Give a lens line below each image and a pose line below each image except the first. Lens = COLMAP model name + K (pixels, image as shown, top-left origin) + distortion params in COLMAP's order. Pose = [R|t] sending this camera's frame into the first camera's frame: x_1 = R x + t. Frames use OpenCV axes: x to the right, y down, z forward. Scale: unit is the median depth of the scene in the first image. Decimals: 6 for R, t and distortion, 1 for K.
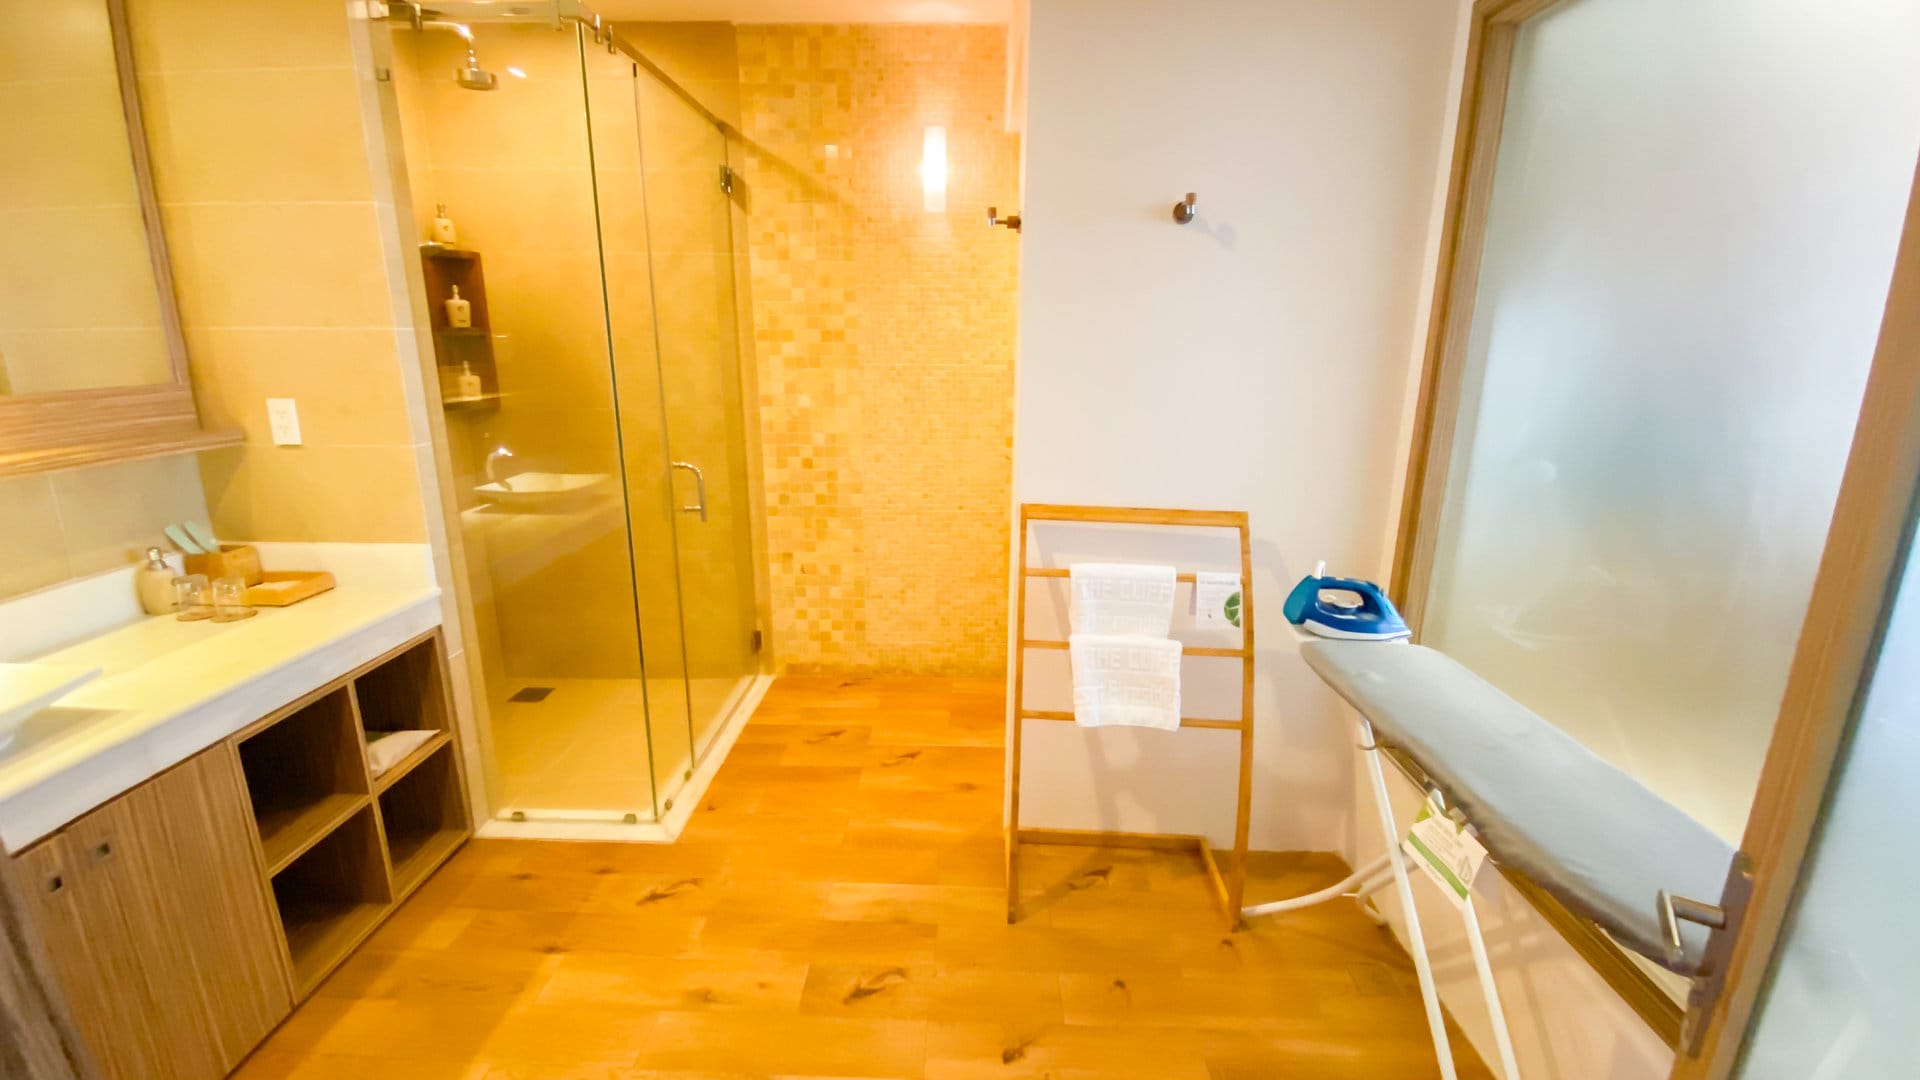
lens RADIAL K [[778.9, 0, 957.2], [0, 778.9, 537.4], [0, 0, 1]] dist [0.009159, -0.004845]
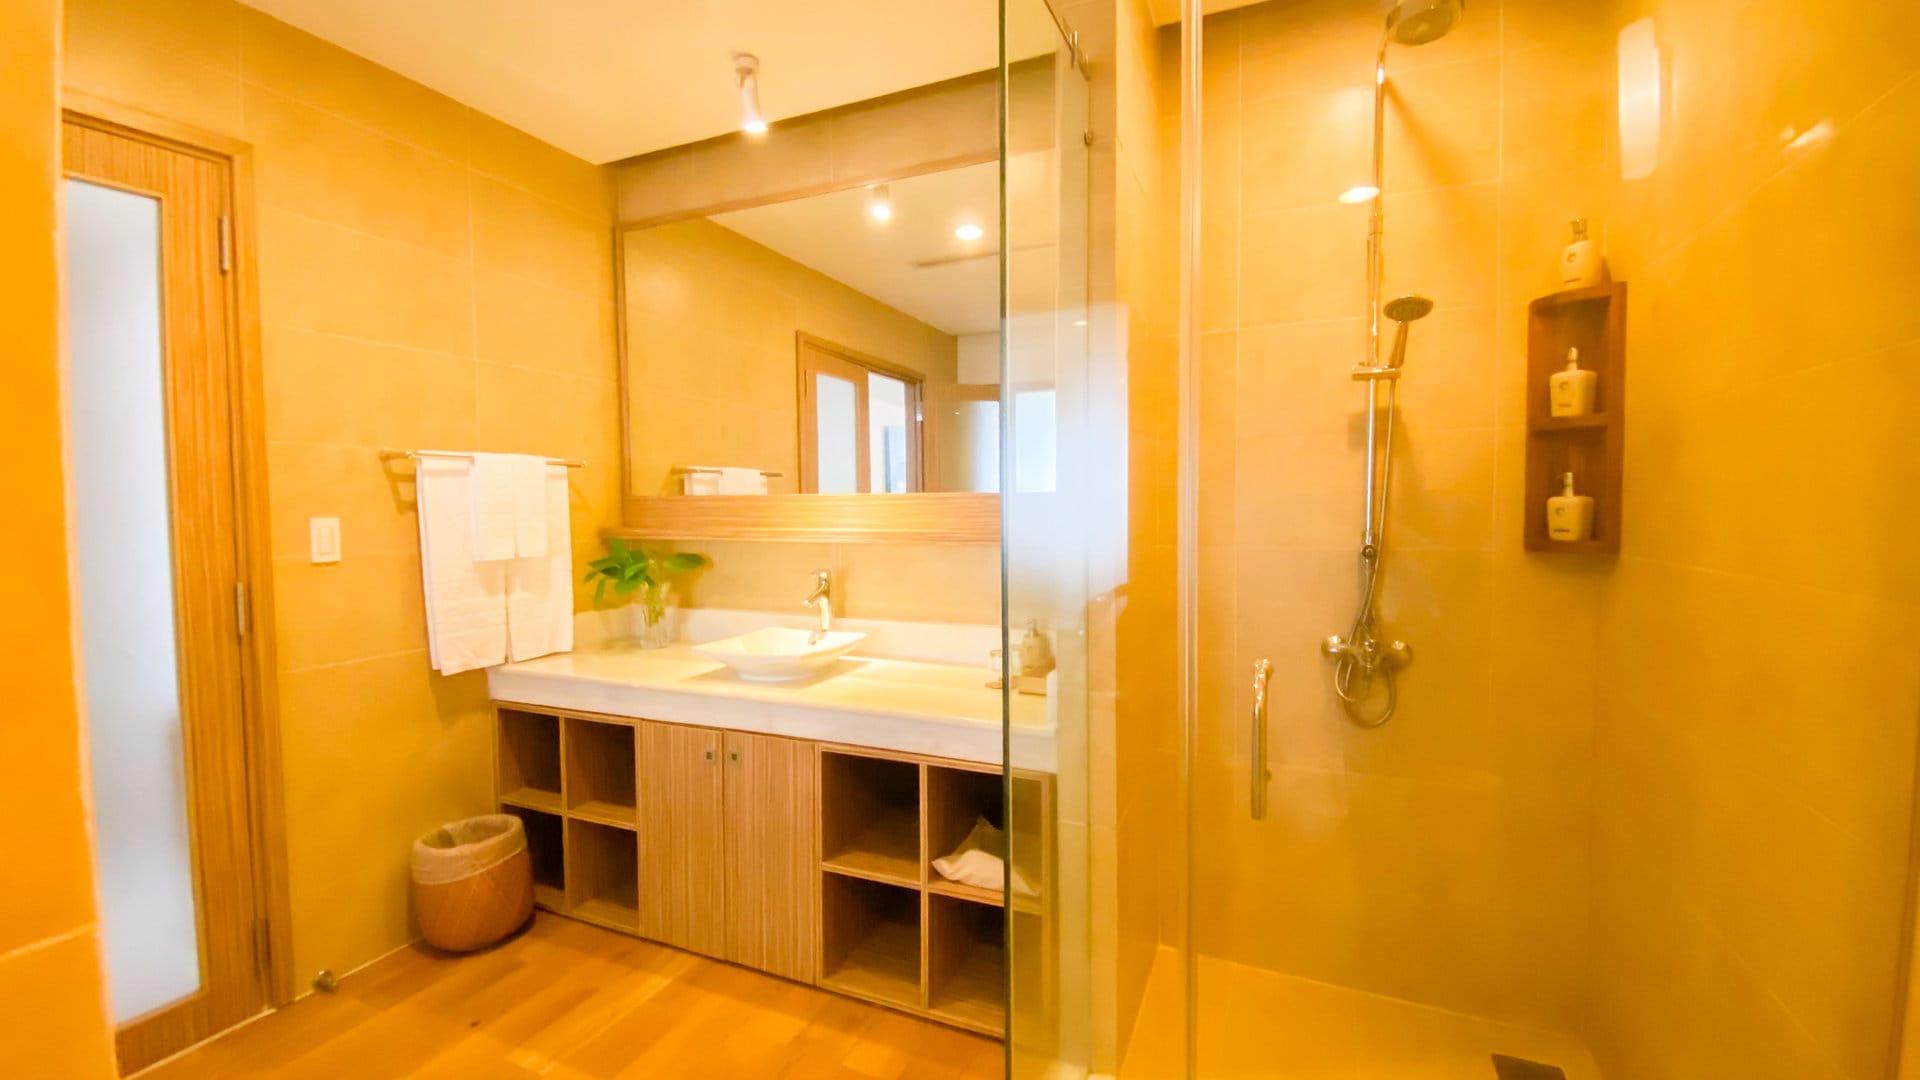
lens RADIAL K [[778.9, 0, 964.7], [0, 778.9, 532.3], [0, 0, 1]] dist [0.009159, -0.004845]
pose [[-0.370976, 0.040264, -0.927769, 0.142766], [-0.223704, 0.965764, 0.131363, -0.258295], [0.901295, 0.256278, -0.349268, 1.331030]]
